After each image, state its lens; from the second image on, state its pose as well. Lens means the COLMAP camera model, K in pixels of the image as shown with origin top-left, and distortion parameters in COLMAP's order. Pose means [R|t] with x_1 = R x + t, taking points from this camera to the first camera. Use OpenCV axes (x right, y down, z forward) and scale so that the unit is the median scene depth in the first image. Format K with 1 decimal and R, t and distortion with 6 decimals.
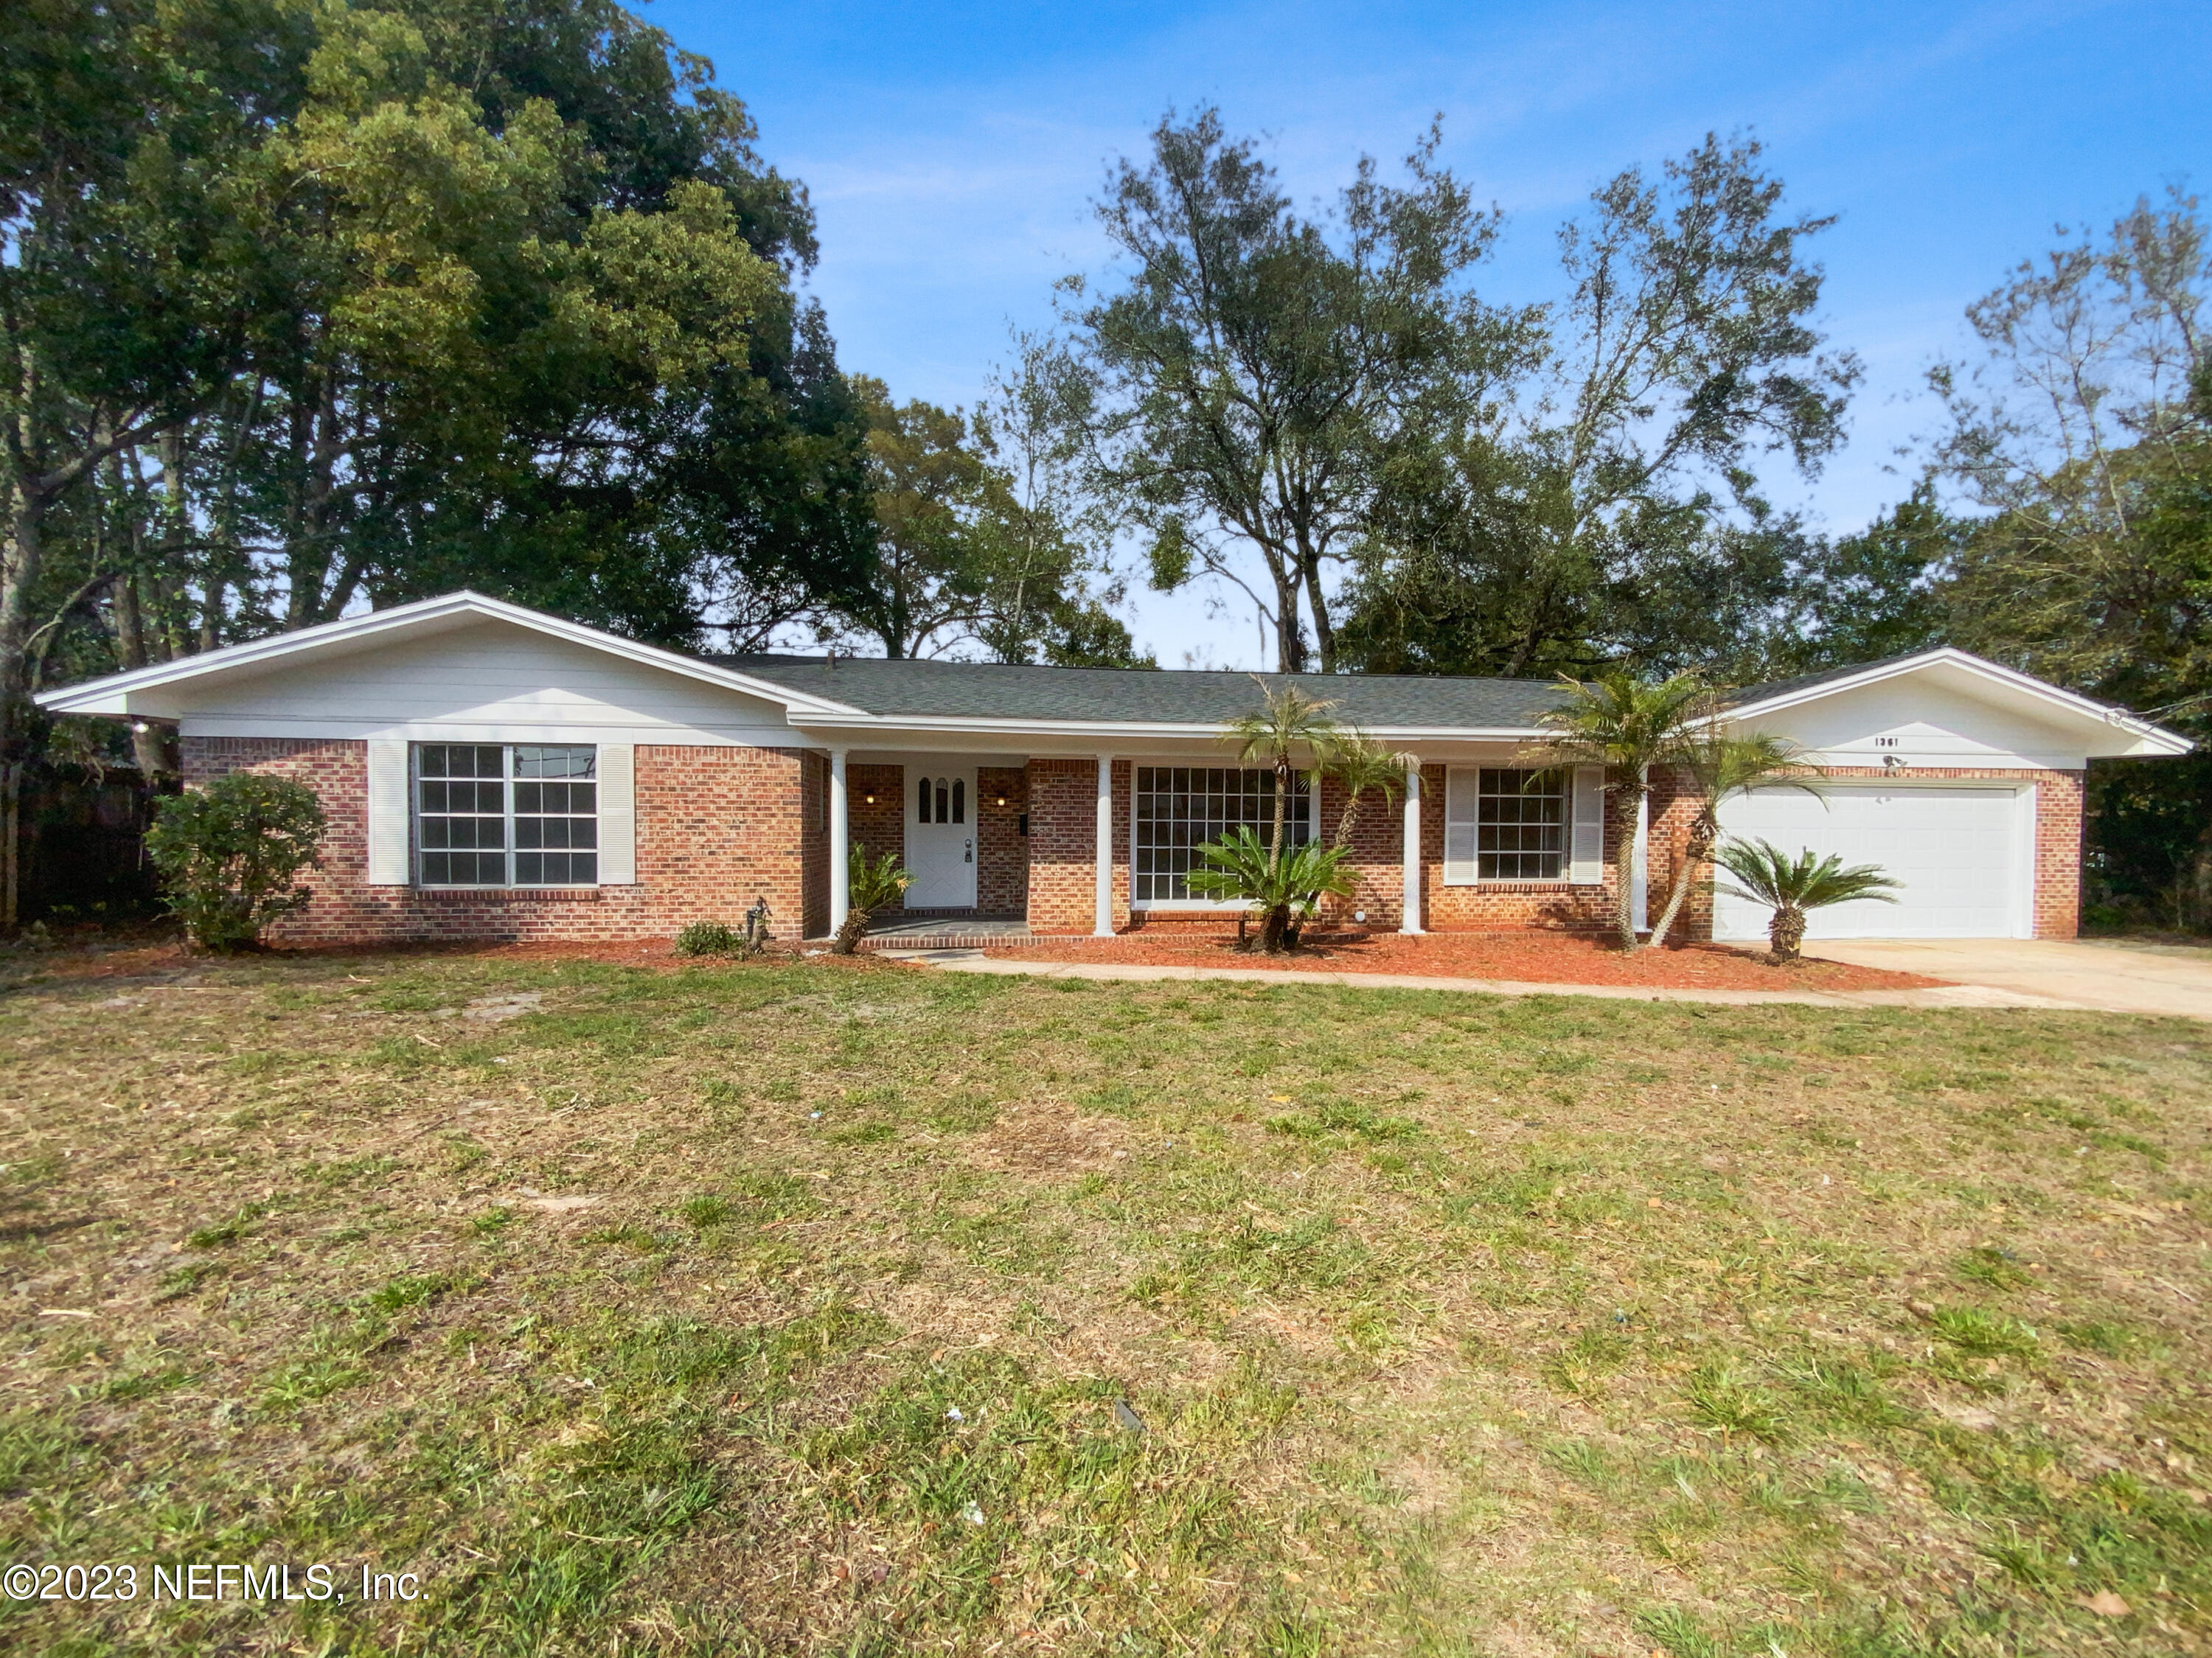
lens RADIAL K [[878.7, 0, 1105.1], [0, 878.7, 869.7], [0, 0, 1]] dist [-0.001947, -0.000410]
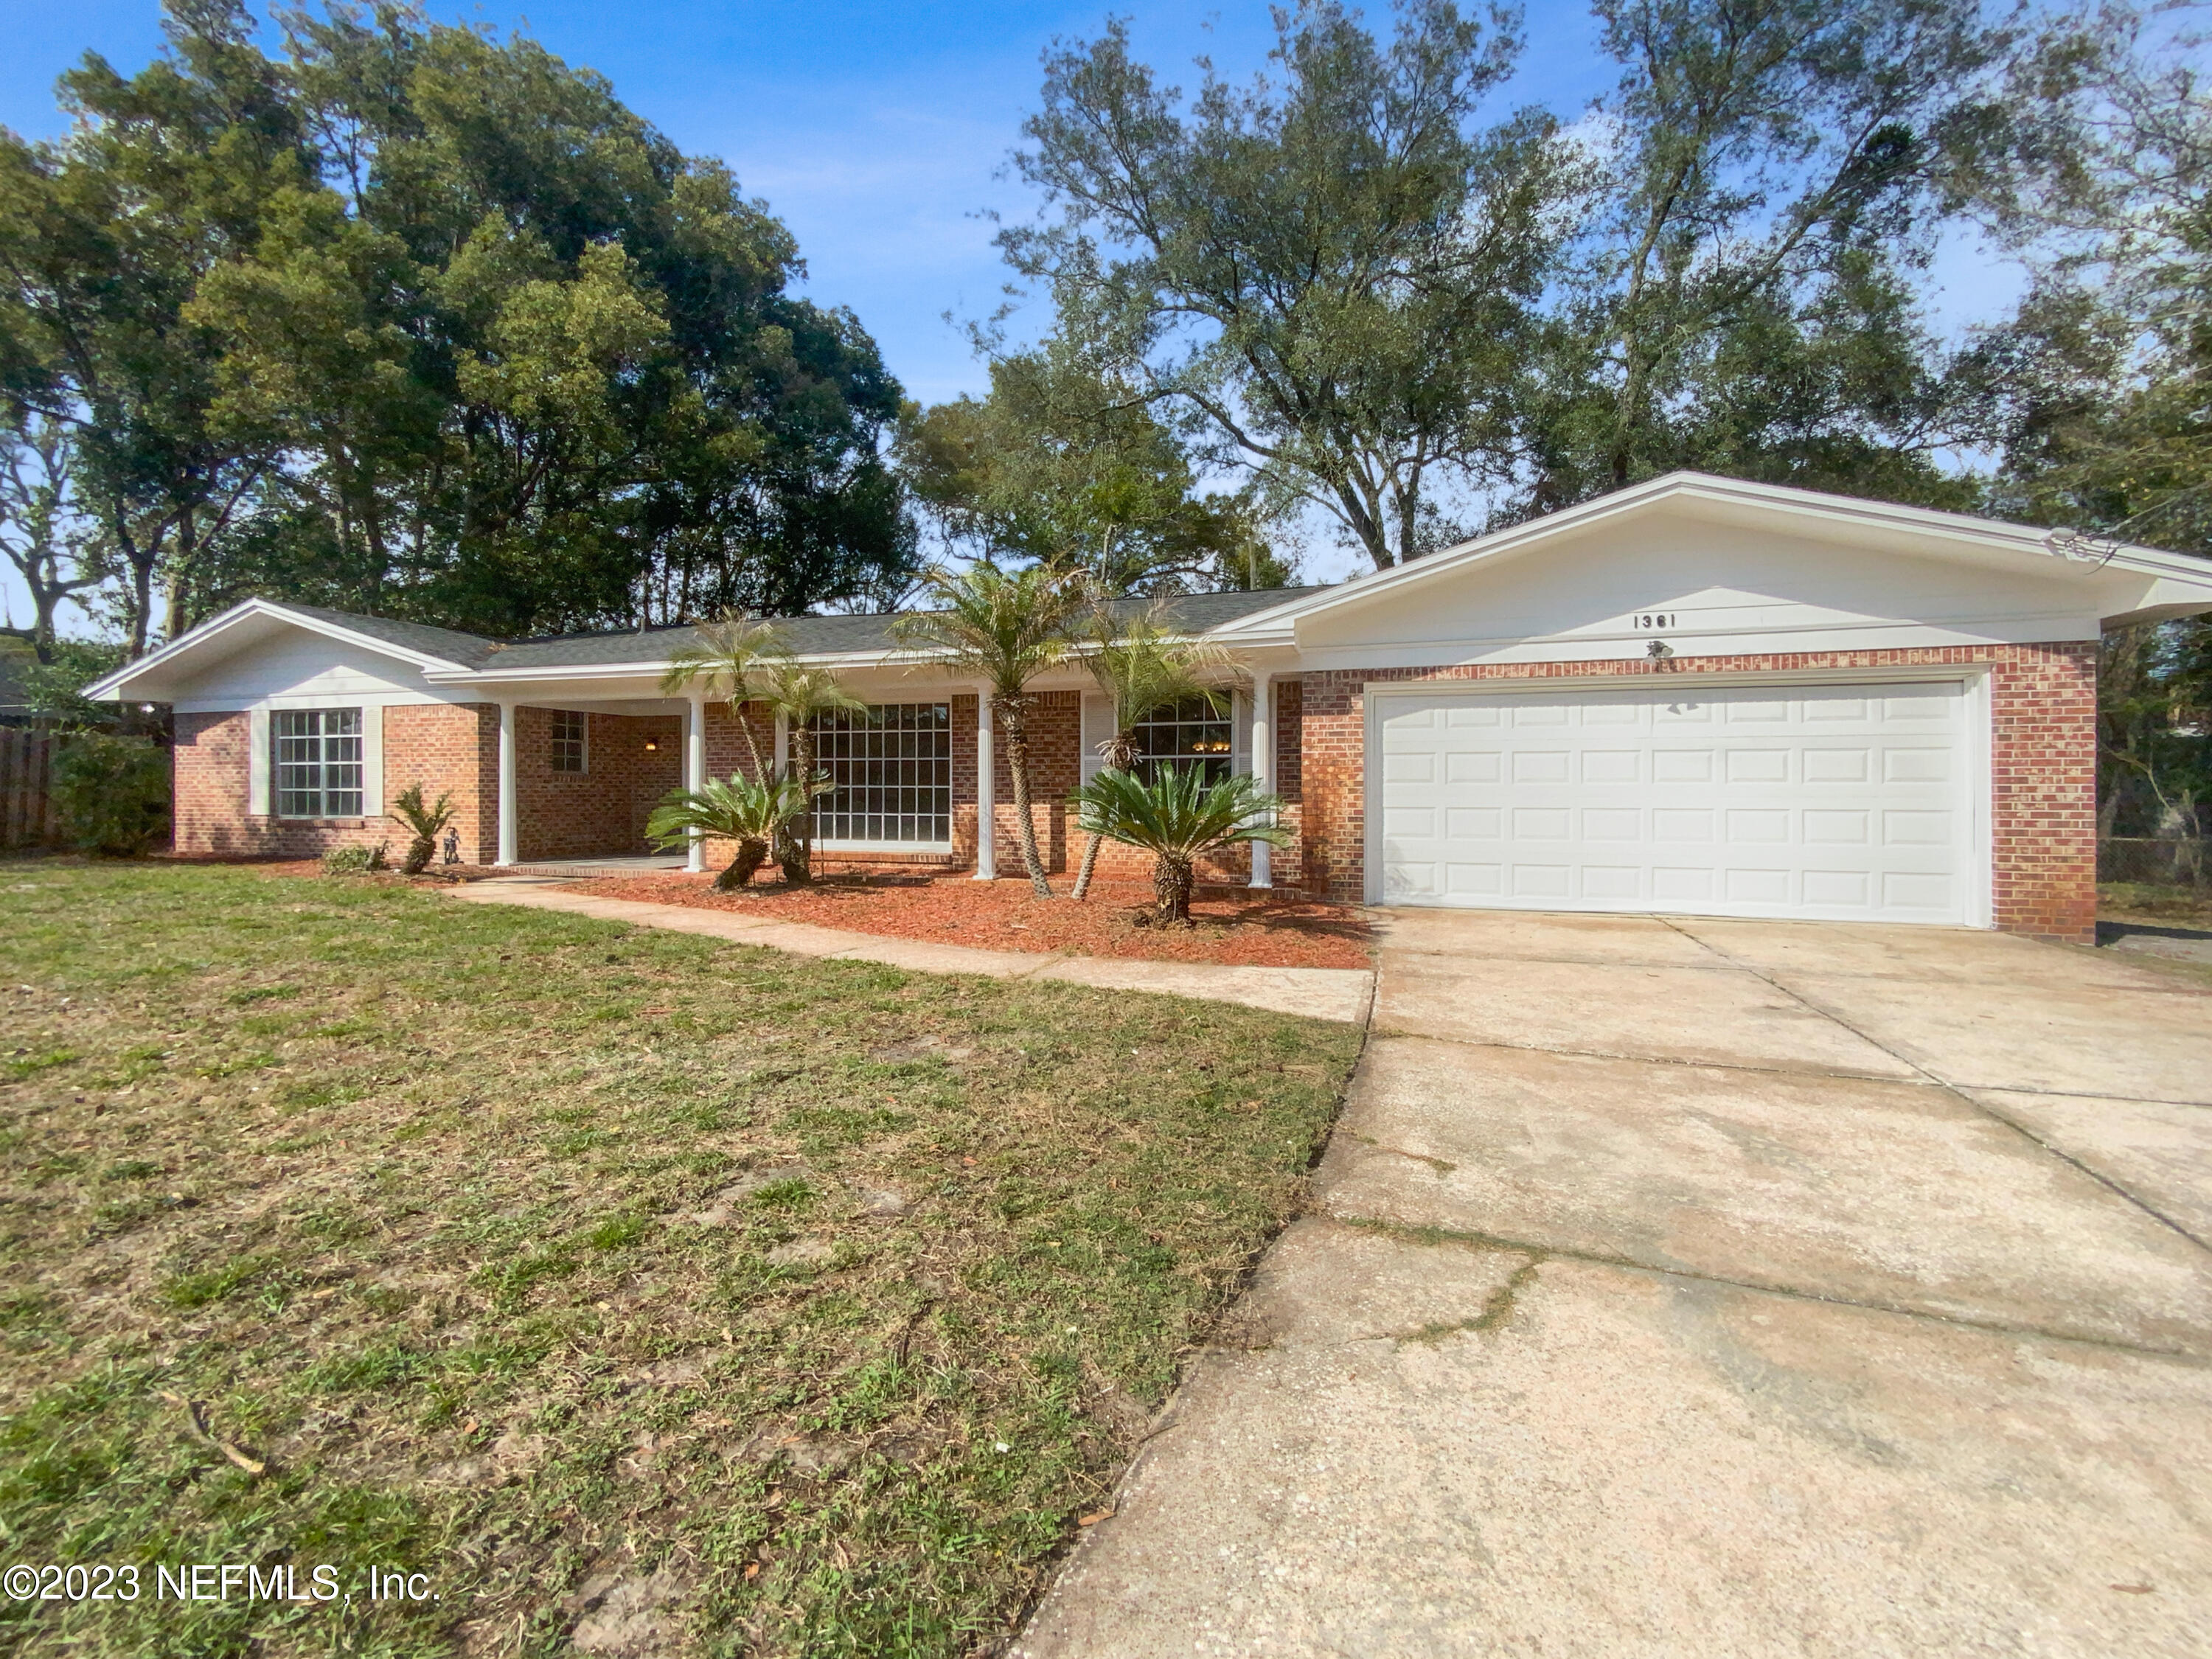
lens RADIAL K [[899.7, 0, 1106.0], [0, 899.7, 829.5], [0, 0, 1]] dist [0.002019, 0.000375]
pose [[0.912747, 0.011668, -0.408359, 0.933967], [-0.011818, 0.999928, 0.002156, 0.020967], [0.408354, 0.002858, 0.912819, 0.231373]]
